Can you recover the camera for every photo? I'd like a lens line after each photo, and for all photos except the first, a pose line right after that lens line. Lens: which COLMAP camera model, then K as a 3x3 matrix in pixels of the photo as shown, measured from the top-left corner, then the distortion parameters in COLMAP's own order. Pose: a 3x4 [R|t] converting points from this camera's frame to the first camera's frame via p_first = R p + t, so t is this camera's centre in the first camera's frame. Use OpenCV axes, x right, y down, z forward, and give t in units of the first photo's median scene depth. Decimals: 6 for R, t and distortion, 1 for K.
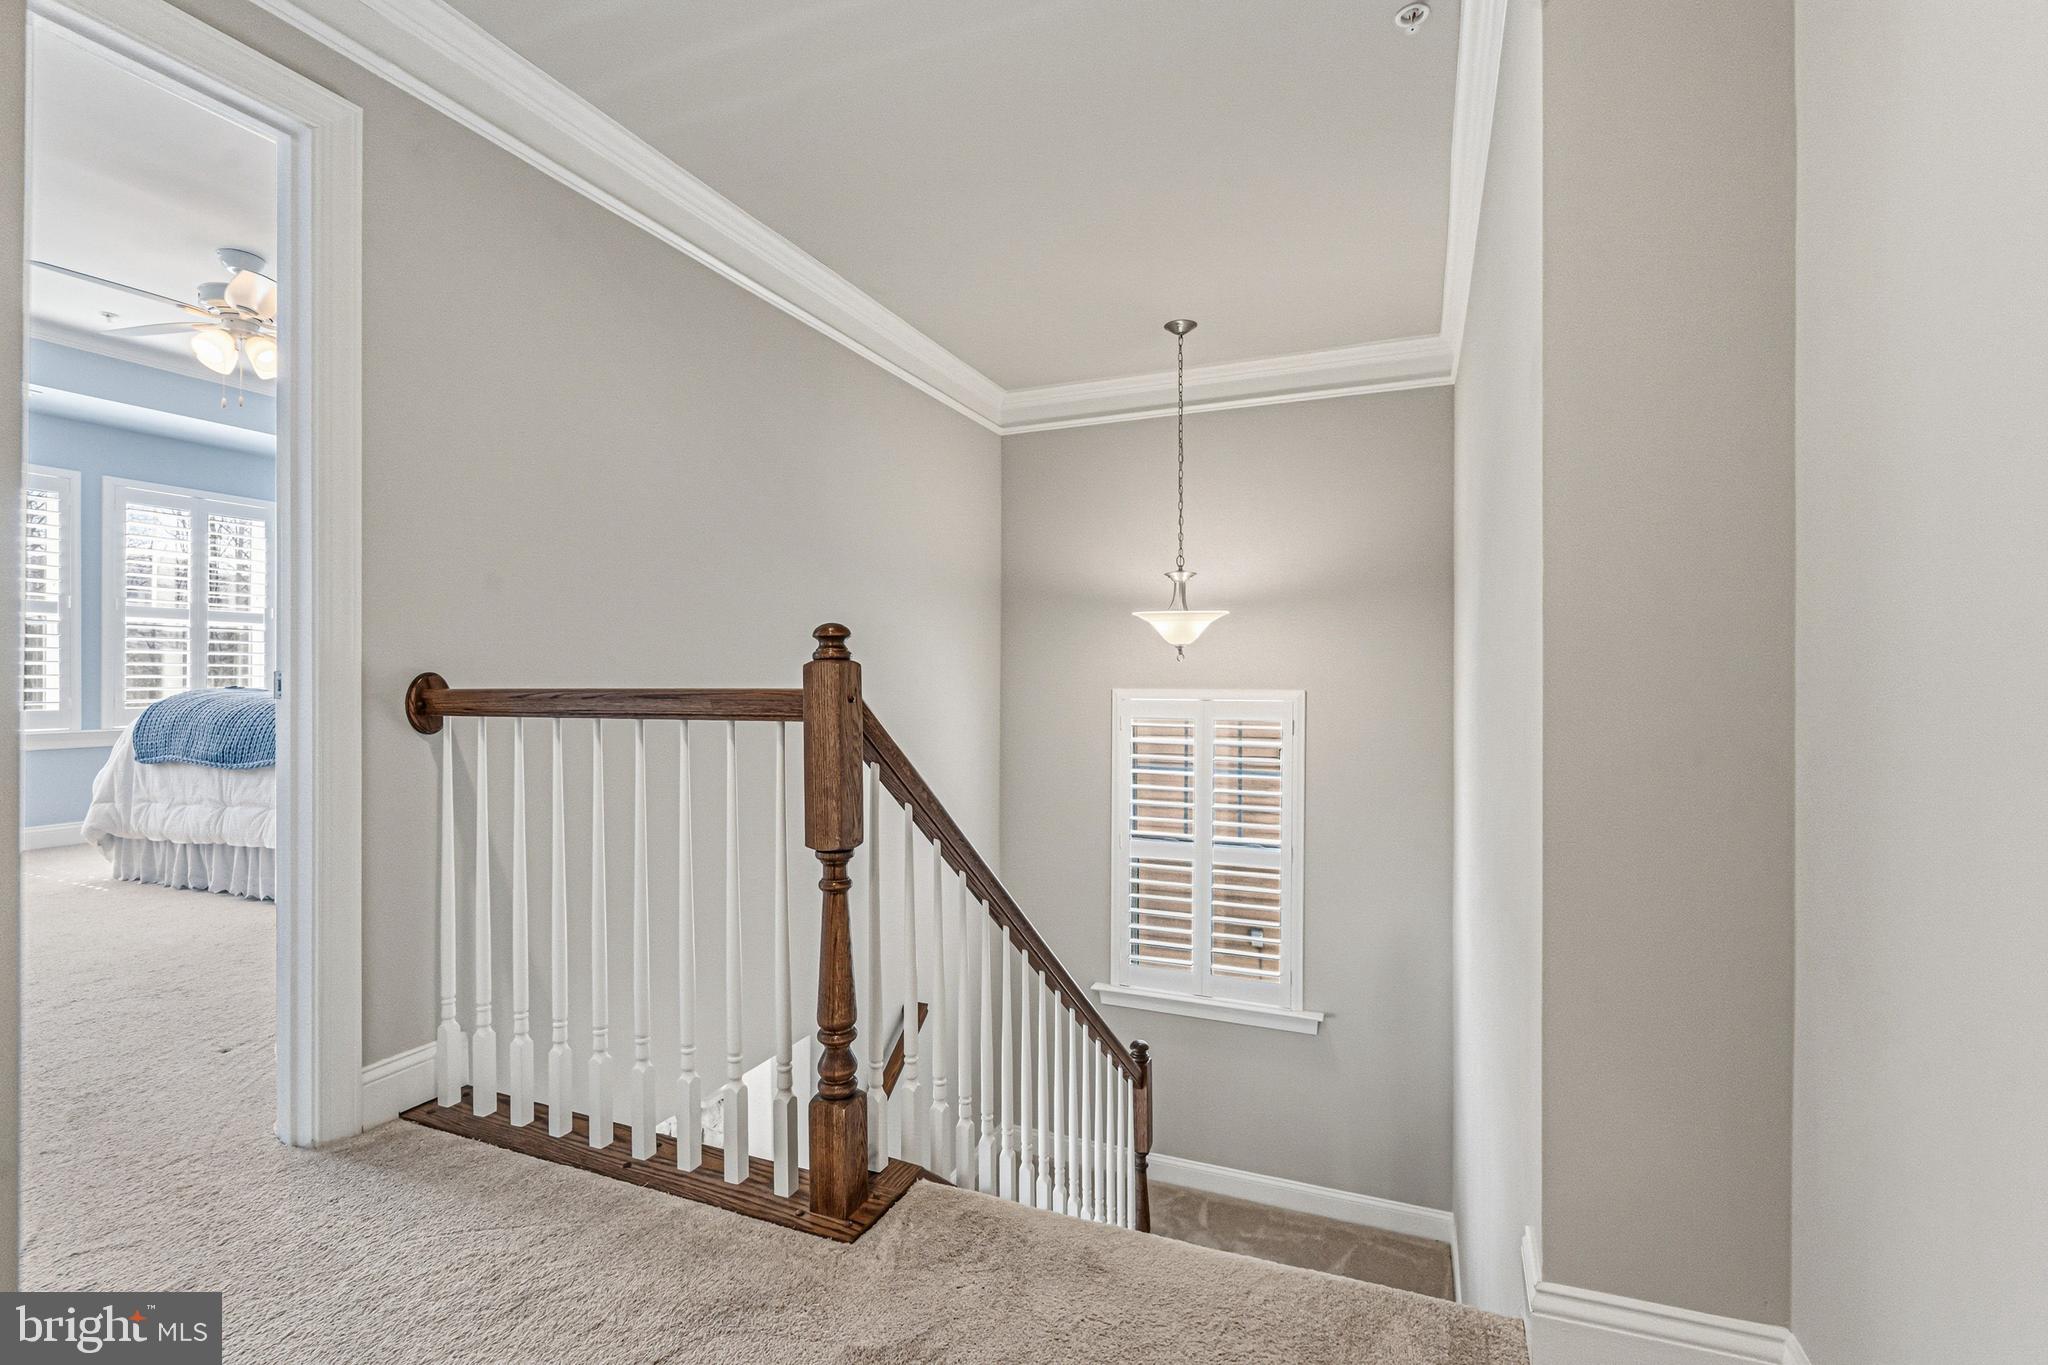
lens RADIAL K [[920.2, 0, 1022.9], [0, 920.2, 680.7], [0, 0, 1]] dist [-0.006922, 0.000807]
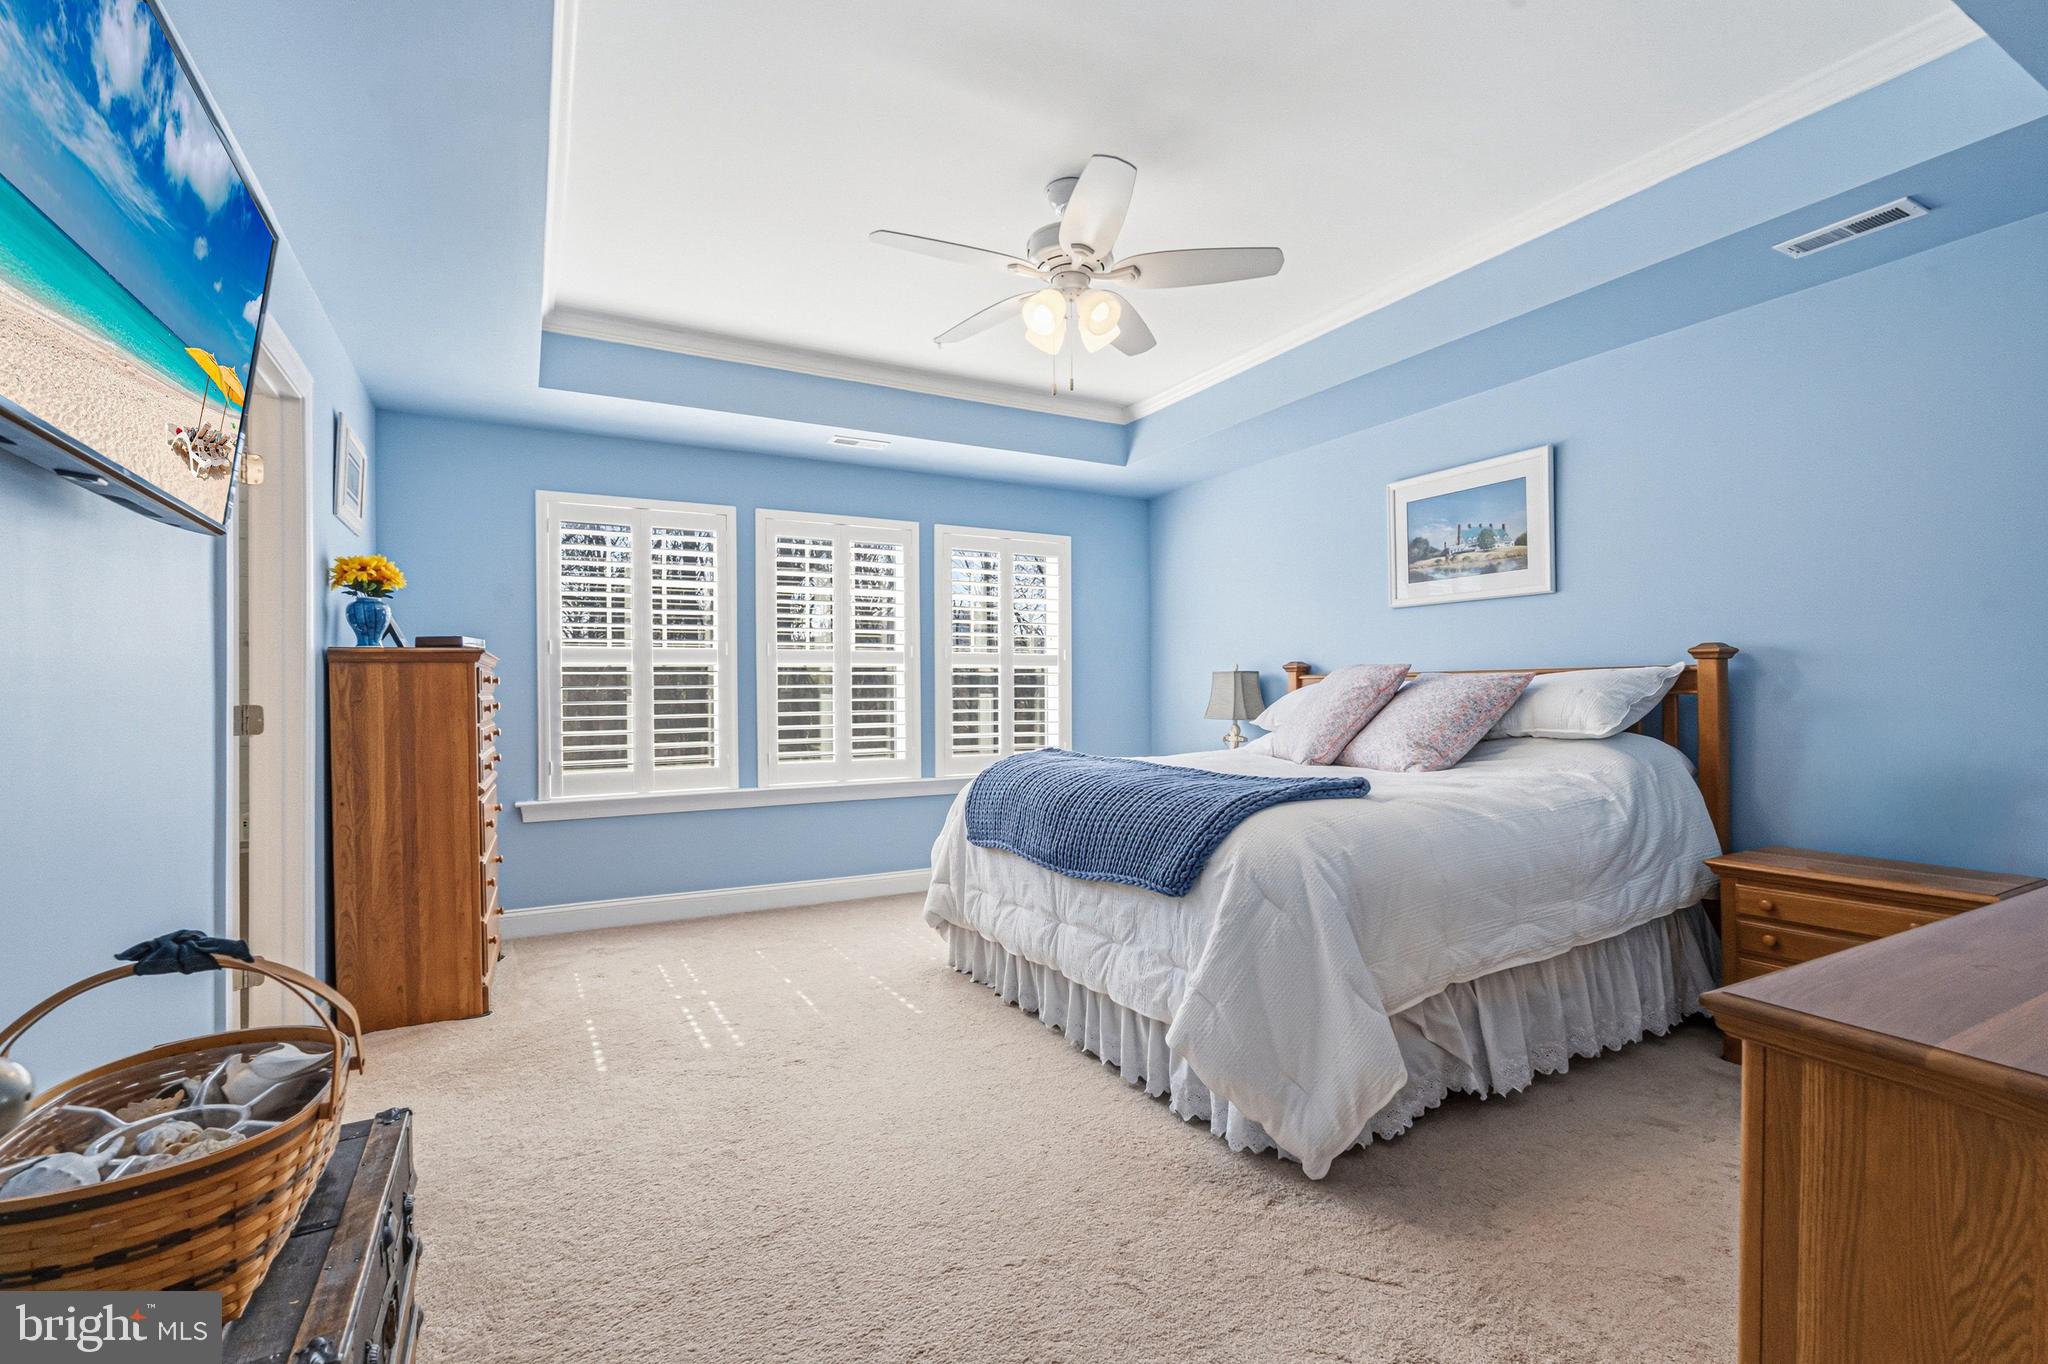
lens RADIAL K [[920.2, 0, 1027.3], [0, 920.2, 688.7], [0, 0, 1]] dist [-0.006922, 0.000807]
pose [[0.776205, -0.010248, -0.630397, -0.388302], [0.005912, 0.999942, -0.008976, -0.045770], [0.630453, 0.003240, 0.776221, 0.372002]]
